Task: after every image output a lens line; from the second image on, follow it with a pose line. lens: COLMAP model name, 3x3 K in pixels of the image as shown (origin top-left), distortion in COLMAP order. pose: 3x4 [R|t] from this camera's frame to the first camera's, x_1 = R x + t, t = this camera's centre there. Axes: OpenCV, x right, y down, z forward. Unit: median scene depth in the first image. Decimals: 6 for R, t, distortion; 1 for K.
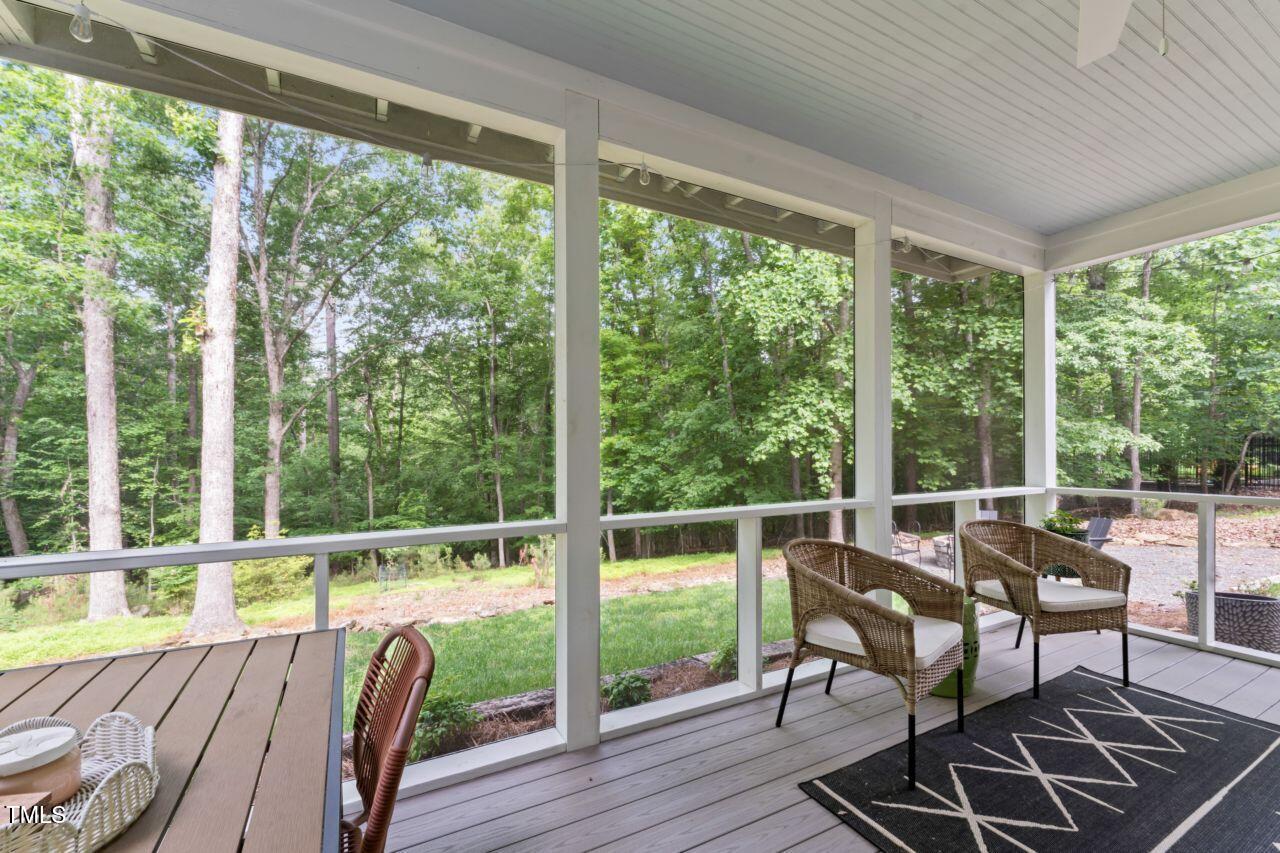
lens RADIAL K [[551.5, 0, 647.1], [0, 551.5, 454.8], [0, 0, 1]] dist [0.000776, 0.000143]
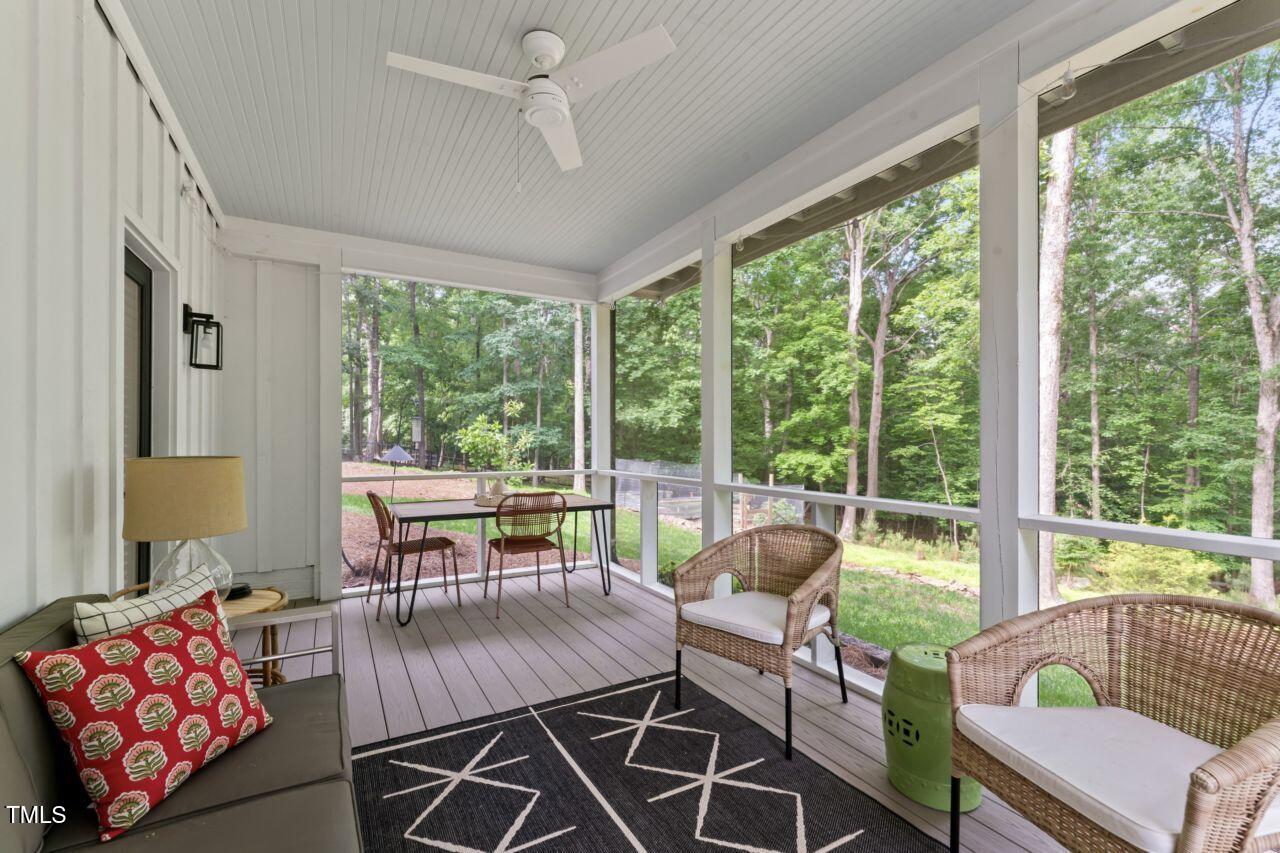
lens RADIAL K [[540.8, 0, 642.1], [0, 540.8, 435.9], [0, 0, 1]] dist [0.000262, 0.000195]
pose [[0.018688, -0.001094, -0.999825, 0.308489], [-0.013598, 0.999907, -0.001348, -0.001238], [0.999733, 0.013621, 0.018672, 0.161594]]
